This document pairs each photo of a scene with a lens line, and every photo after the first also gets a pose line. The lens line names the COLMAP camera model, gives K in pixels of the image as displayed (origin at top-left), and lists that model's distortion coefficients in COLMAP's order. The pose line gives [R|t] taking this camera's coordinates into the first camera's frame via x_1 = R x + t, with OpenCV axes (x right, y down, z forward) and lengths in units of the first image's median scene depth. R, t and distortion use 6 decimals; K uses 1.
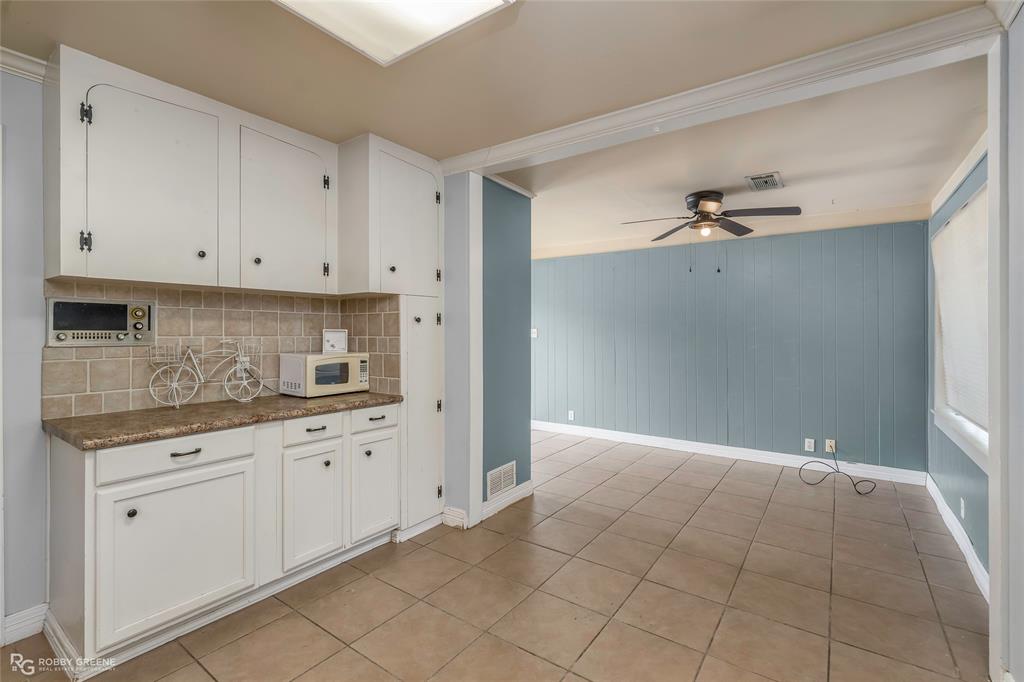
lens RADIAL K [[461.8, 0, 512.9], [0, 461.8, 332.8], [0, 0, 1]] dist [-0.009937, 0.002848]
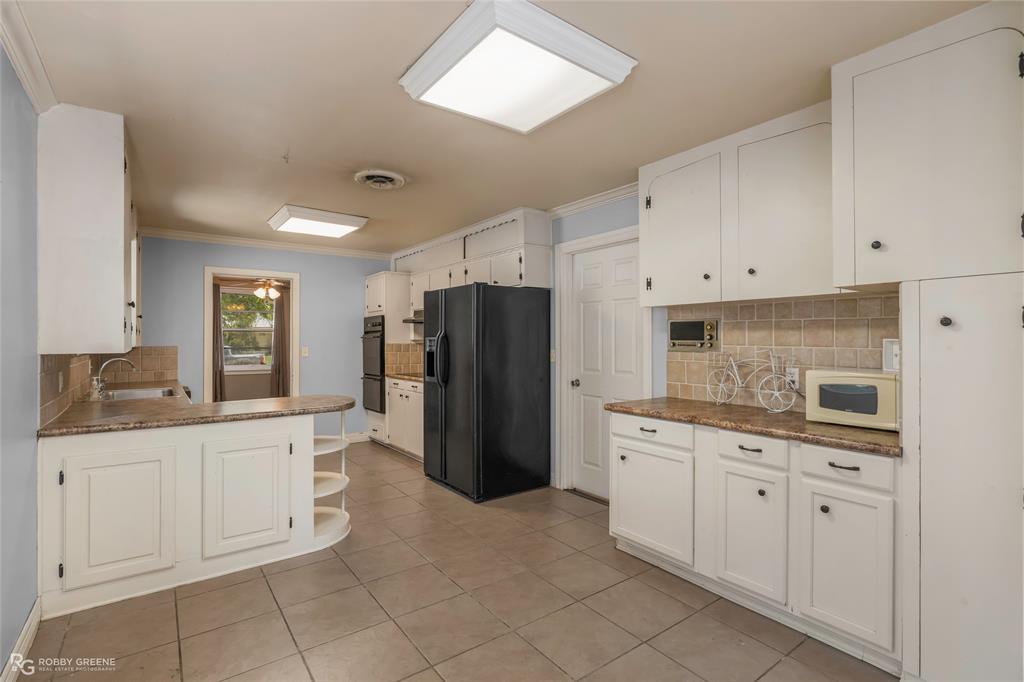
lens RADIAL K [[498.7, 0, 522.2], [0, 498.7, 341.0], [0, 0, 1]] dist [-0.002014, -0.001011]
pose [[-0.309060, 0.002627, -0.951039, 0.576765], [-0.004020, 0.999984, 0.004069, -0.005994], [0.951034, 0.005081, -0.309044, 0.777541]]
